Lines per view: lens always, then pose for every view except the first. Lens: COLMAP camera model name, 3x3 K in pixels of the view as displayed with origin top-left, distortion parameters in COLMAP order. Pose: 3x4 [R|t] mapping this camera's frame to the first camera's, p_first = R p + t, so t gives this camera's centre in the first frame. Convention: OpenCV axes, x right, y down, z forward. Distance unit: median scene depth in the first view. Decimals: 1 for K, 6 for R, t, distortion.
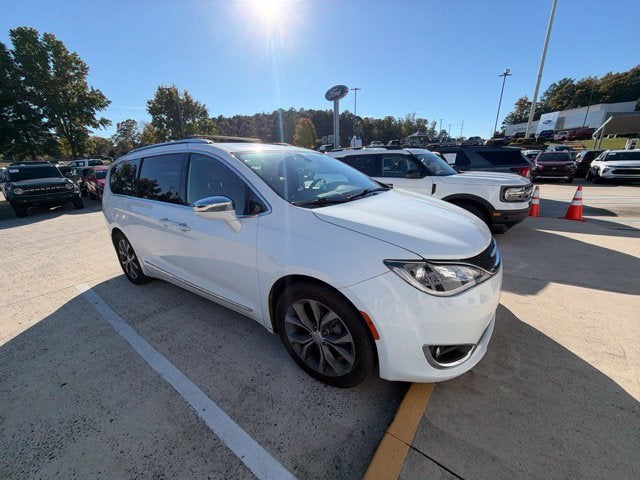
lens RADIAL K [[252.3, 0, 319.2], [0, 252.3, 239.7], [0, 0, 1]] dist [0.000922, -0.000344]
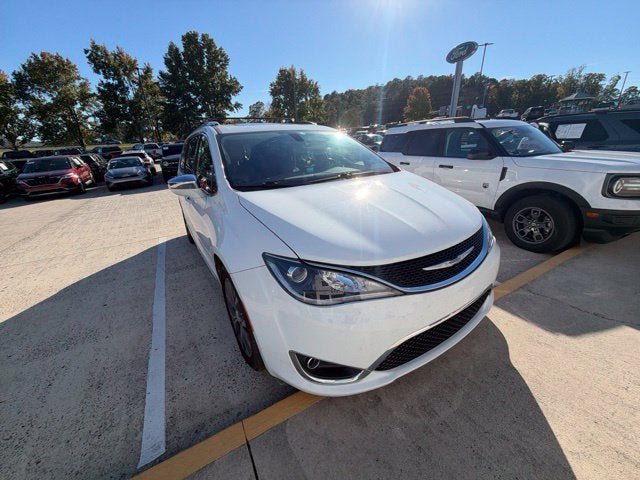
lens RADIAL K [[252.3, 0, 319.2], [0, 252.3, 239.4], [0, 0, 1]] dist [0.000922, -0.000344]
pose [[0.921807, 0.131467, -0.364676, 0.027462], [-0.100491, 0.989619, 0.102745, -0.003004], [0.374398, -0.058065, 0.925448, 0.007406]]
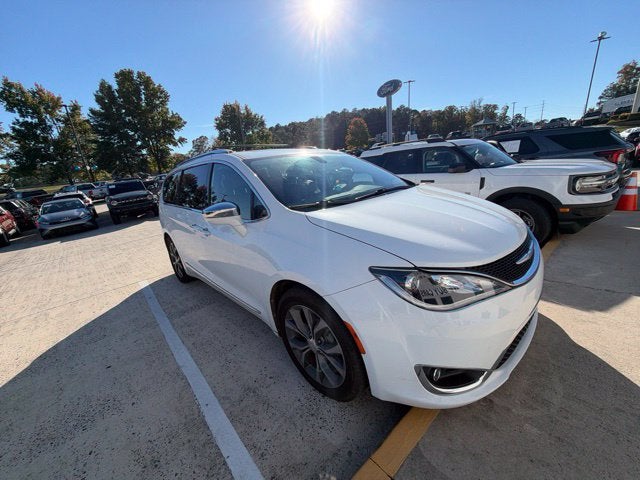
lens RADIAL K [[252.3, 0, 319.1], [0, 252.3, 240.2], [0, 0, 1]] dist [0.000922, -0.000344]
pose [[0.977373, -0.006926, -0.211408, 0.009548], [0.006398, 0.999974, -0.003181, -0.000475], [0.211424, 0.001757, 0.977393, 0.002582]]
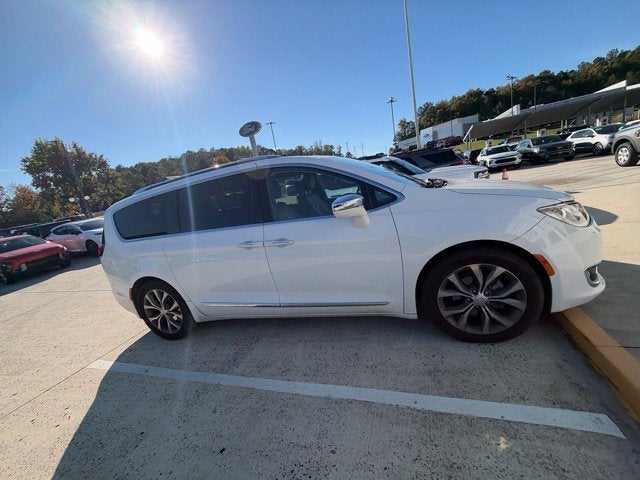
lens RADIAL K [[252.3, 0, 316.7], [0, 252.3, 241.0], [0, 0, 1]] dist [0.000922, -0.000344]
pose [[0.945392, -0.204912, 0.253468, -0.038020], [0.230375, 0.970215, -0.074906, 0.002648], [-0.230569, 0.129208, 0.964439, 0.003492]]
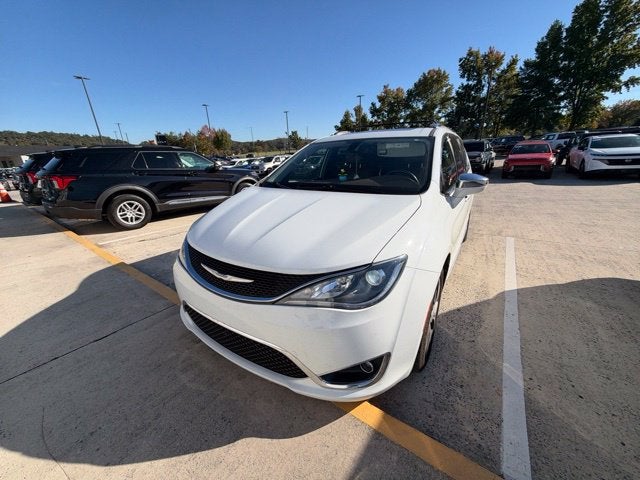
lens RADIAL K [[252.3, 0, 320.7], [0, 252.3, 238.9], [0, 0, 1]] dist [0.000922, -0.000344]
pose [[0.039226, 0.355533, -0.933840, 0.065007], [-0.262611, 0.905375, 0.333664, -0.019011], [0.964104, 0.232148, 0.128881, 0.053885]]
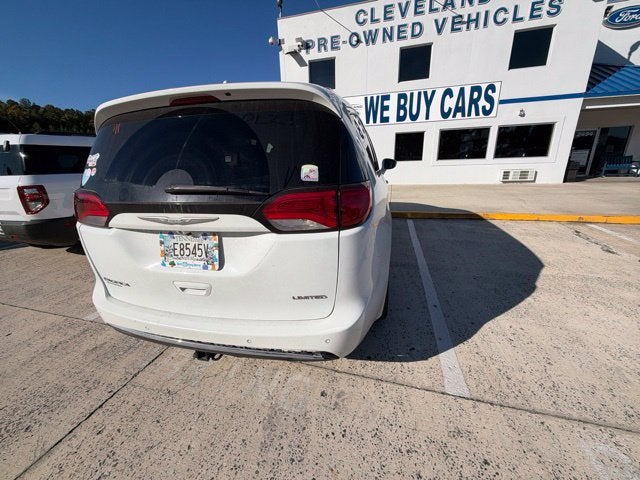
lens RADIAL K [[252.3, 0, 319.3], [0, 252.3, 243.8], [0, 0, 1]] dist [0.000922, -0.000344]
pose [[-0.373840, -0.241319, 0.895549, -0.108444], [0.315860, 0.874718, 0.367560, -0.023922], [-0.872053, 0.420277, -0.250782, 0.110754]]
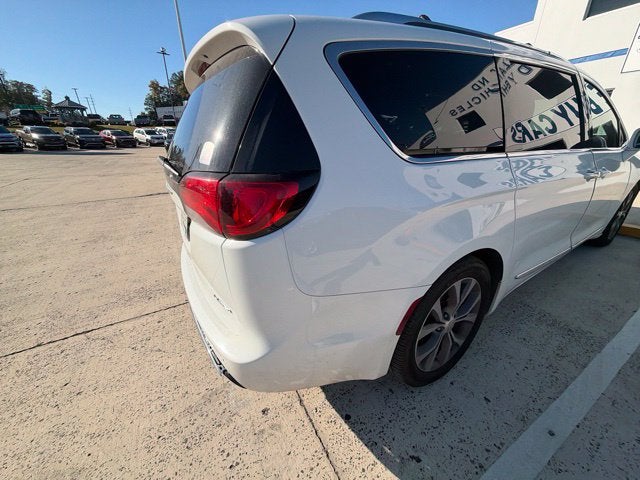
lens RADIAL K [[252.3, 0, 319.9], [0, 252.3, 243.1], [0, 0, 1]] dist [0.000922, -0.000344]
pose [[0.398091, -0.332489, 0.854971, -0.098190], [0.271587, 0.932940, 0.236354, -0.016465], [-0.876222, 0.138108, 0.461694, 0.085181]]
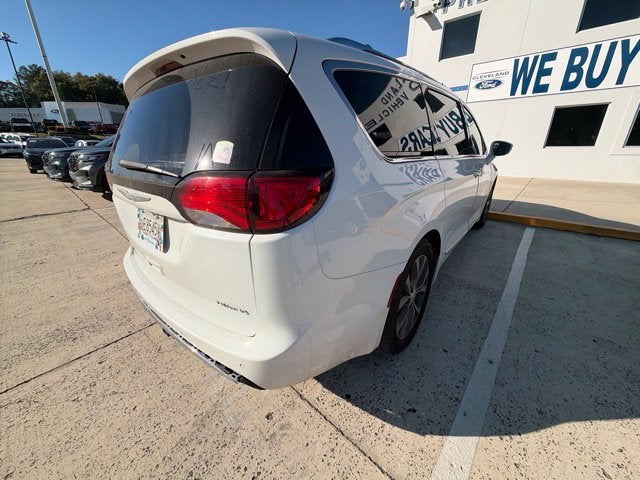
lens RADIAL K [[252.3, 0, 318.9], [0, 252.3, 243.1], [0, 0, 1]] dist [0.000922, -0.000344]
pose [[0.076672, -0.325637, 0.942381, -0.103029], [0.296641, 0.909813, 0.290248, -0.017838], [-0.951906, 0.257295, 0.166354, 0.092683]]
